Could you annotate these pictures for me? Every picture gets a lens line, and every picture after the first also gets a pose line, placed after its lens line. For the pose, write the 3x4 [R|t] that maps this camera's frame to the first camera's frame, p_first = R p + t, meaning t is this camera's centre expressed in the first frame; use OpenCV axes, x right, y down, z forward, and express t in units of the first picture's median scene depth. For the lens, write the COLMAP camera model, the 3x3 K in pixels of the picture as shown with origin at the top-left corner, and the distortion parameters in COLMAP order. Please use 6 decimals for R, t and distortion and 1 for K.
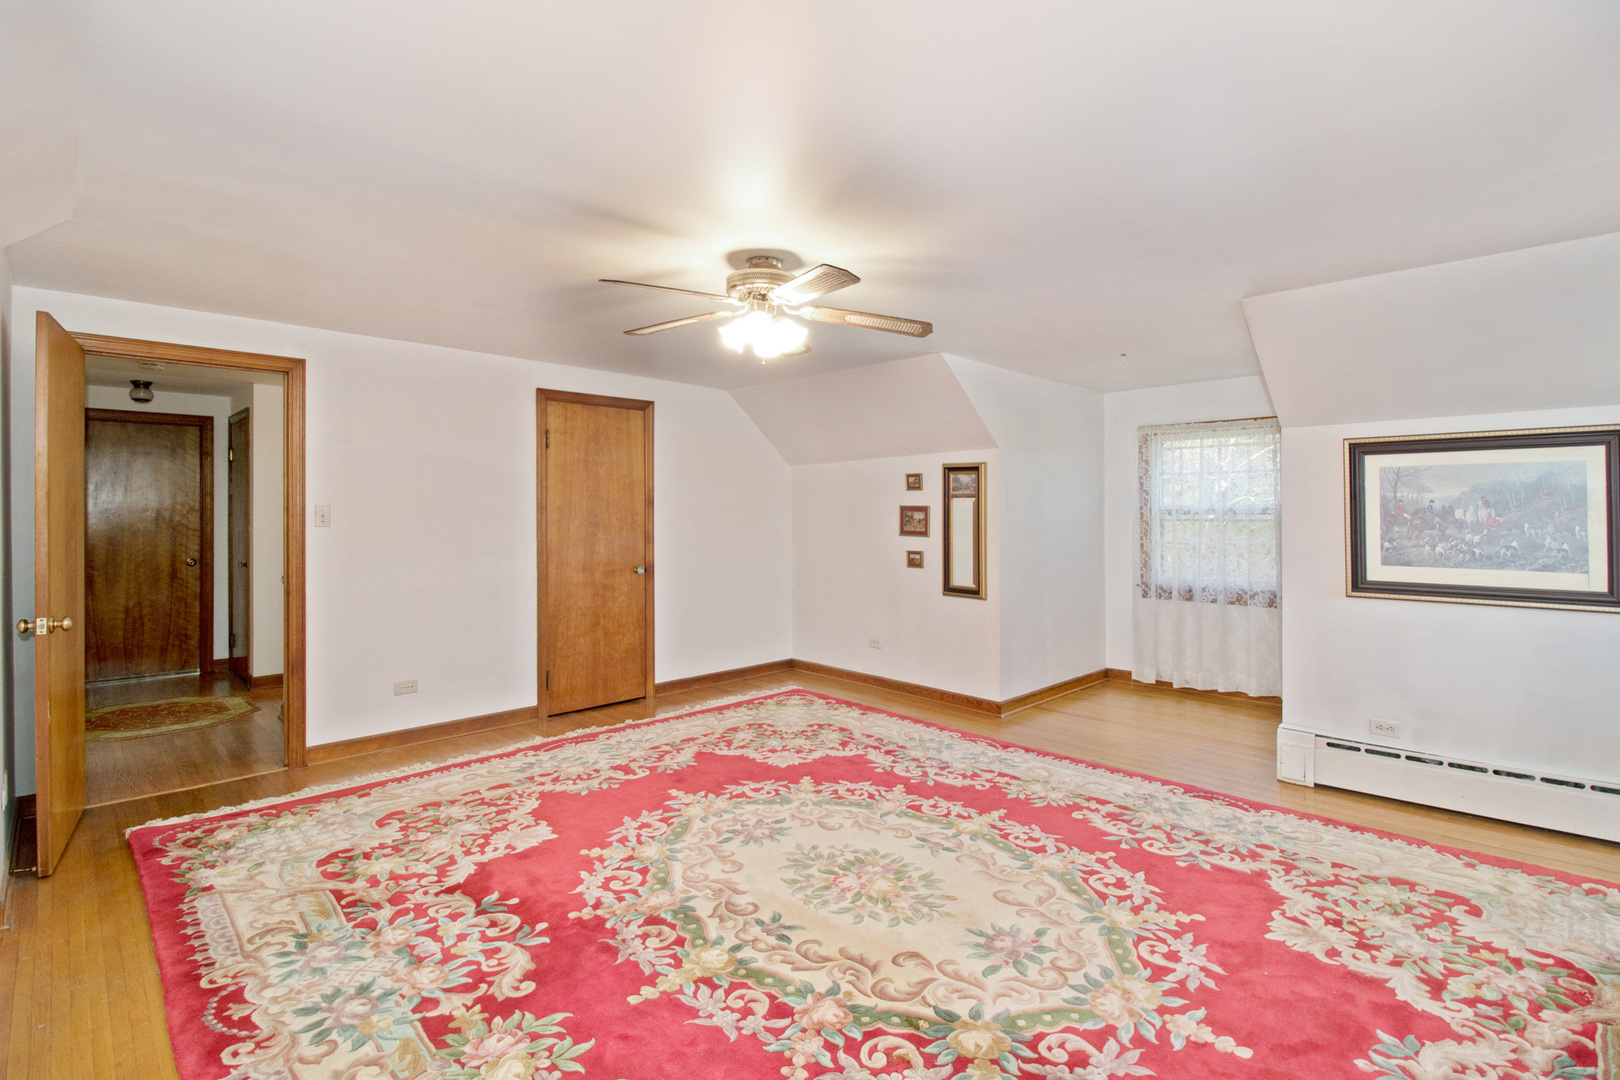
lens RADIAL K [[763.2, 0, 823.4], [0, 763.2, 521.5], [0, 0, 1]] dist [0.004667, -0.014625]
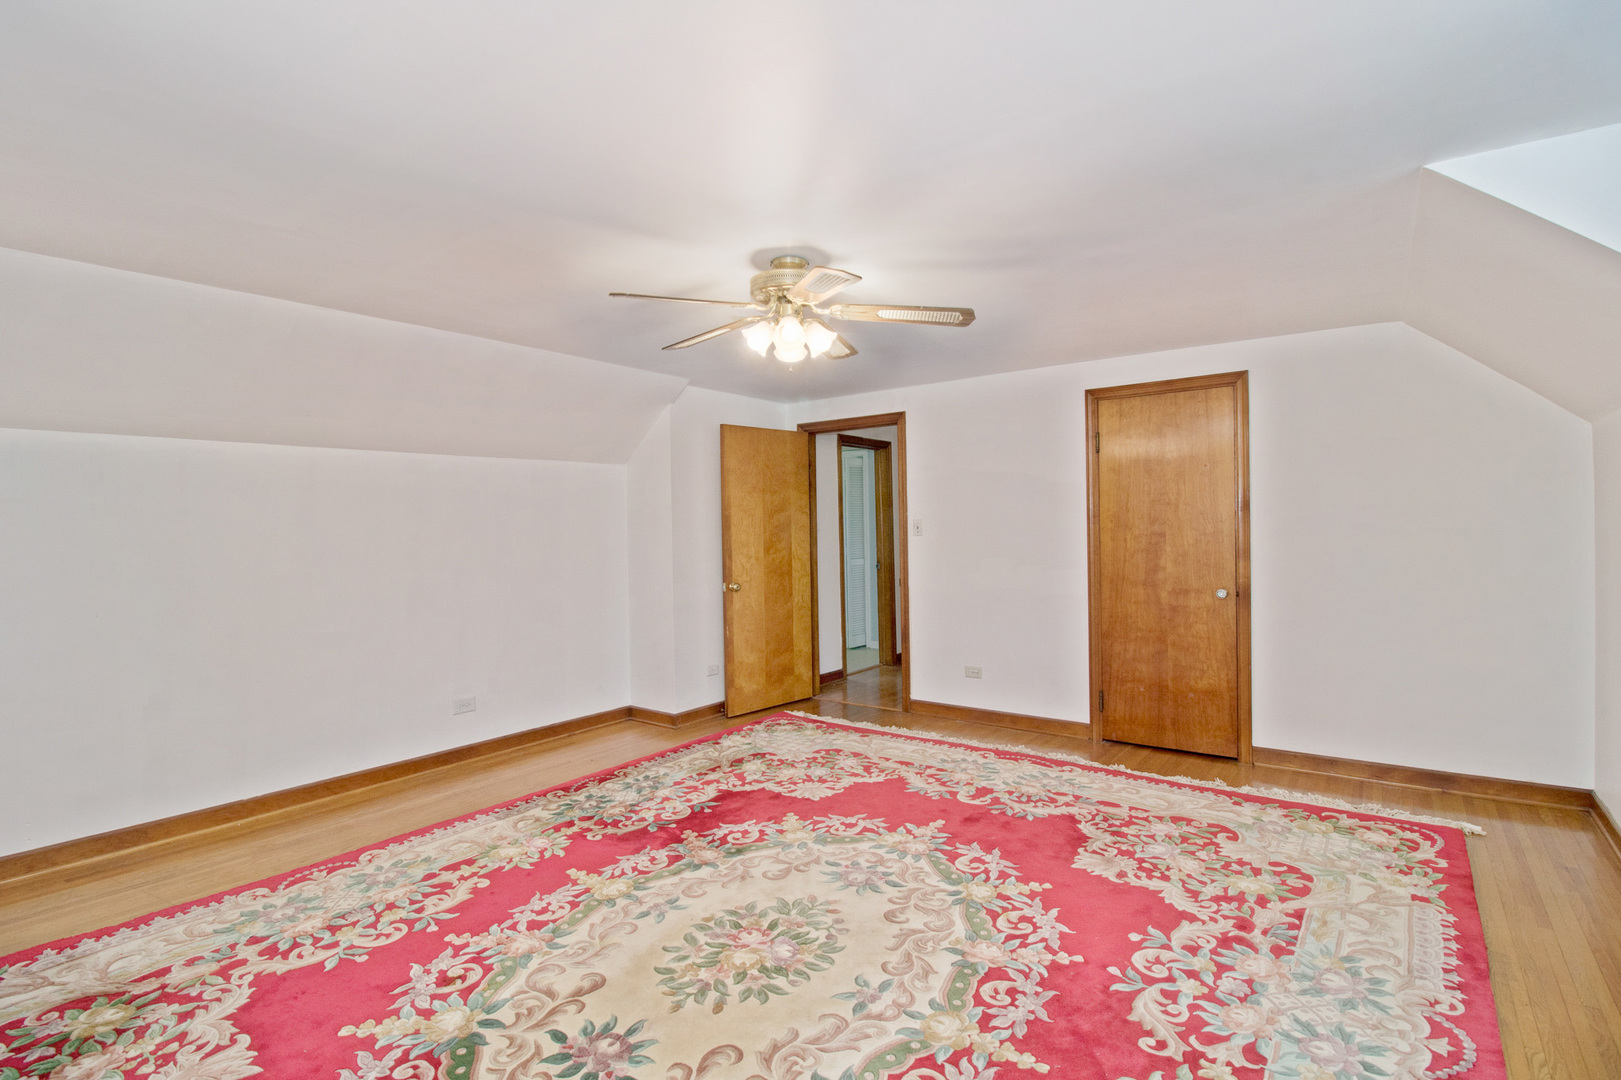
lens RADIAL K [[763.7, 0, 823.9], [0, 763.7, 521.5], [0, 0, 1]] dist [0.004667, -0.014625]
pose [[0.143210, -0.010165, -0.989640, 0.758434], [0.007140, 0.999932, -0.009238, -0.008276], [0.989667, -0.005743, 0.143273, 0.771084]]
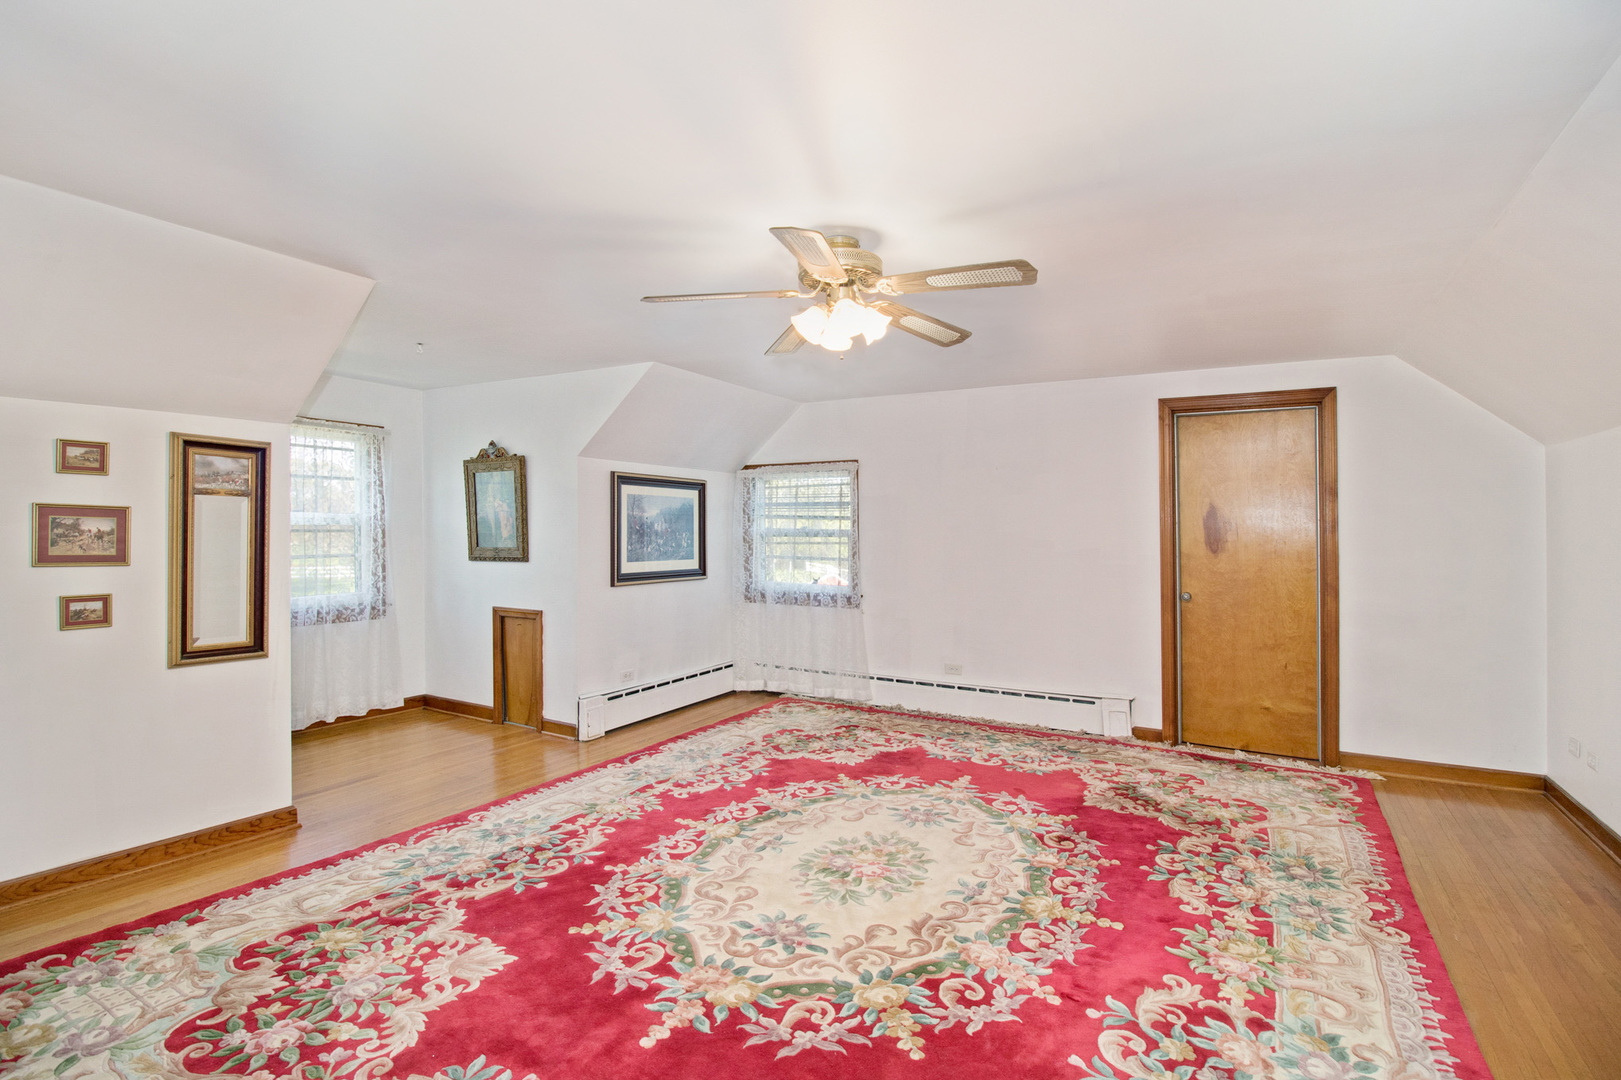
lens RADIAL K [[763.7, 0, 823.9], [0, 763.7, 521.5], [0, 0, 1]] dist [0.004667, -0.014625]
pose [[-0.266743, 0.005070, 0.963754, -0.799128], [-0.000832, 0.999985, -0.005491, -0.012391], [-0.963767, -0.002266, -0.266734, 1.088626]]
